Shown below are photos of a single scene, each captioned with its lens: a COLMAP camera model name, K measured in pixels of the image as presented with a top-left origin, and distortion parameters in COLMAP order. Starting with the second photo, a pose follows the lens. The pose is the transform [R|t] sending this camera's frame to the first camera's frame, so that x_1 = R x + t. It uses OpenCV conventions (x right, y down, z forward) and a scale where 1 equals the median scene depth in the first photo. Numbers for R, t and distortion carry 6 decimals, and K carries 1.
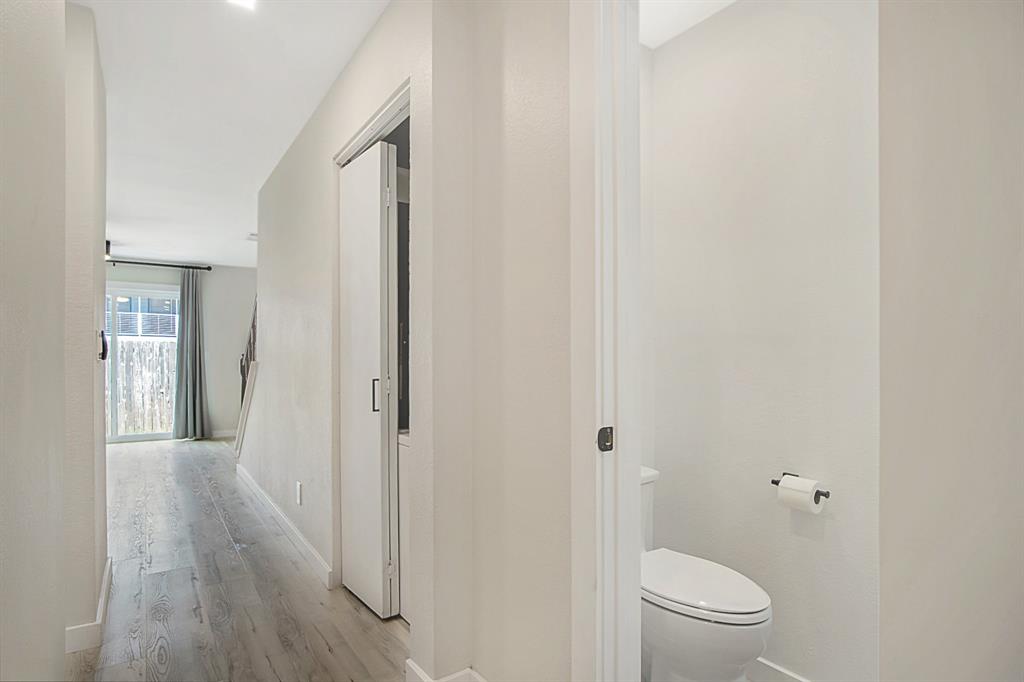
lens RADIAL K [[551.7, 0, 517.6], [0, 551.7, 357.4], [0, 0, 1]] dist [-0.042970, 0.026409]
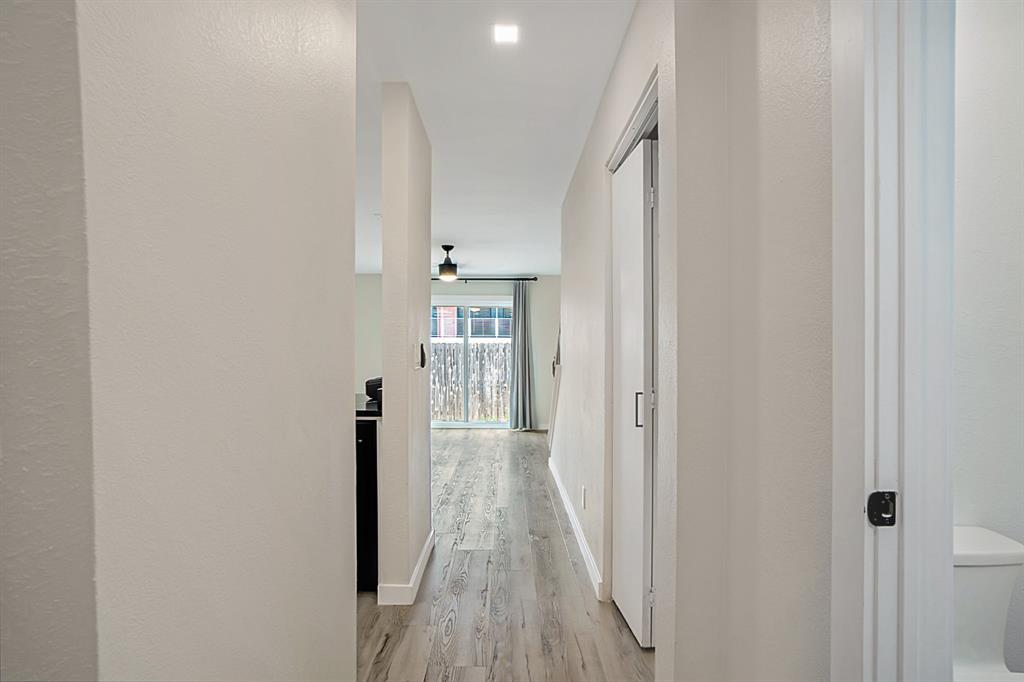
lens RADIAL K [[551.7, 0, 517.6], [0, 551.7, 357.4], [0, 0, 1]] dist [-0.042970, 0.026409]
pose [[0.837087, 0.004972, -0.547047, 0.073622], [-0.002110, 0.999981, 0.005859, -0.023080], [0.547066, -0.003750, 0.837081, 0.083827]]
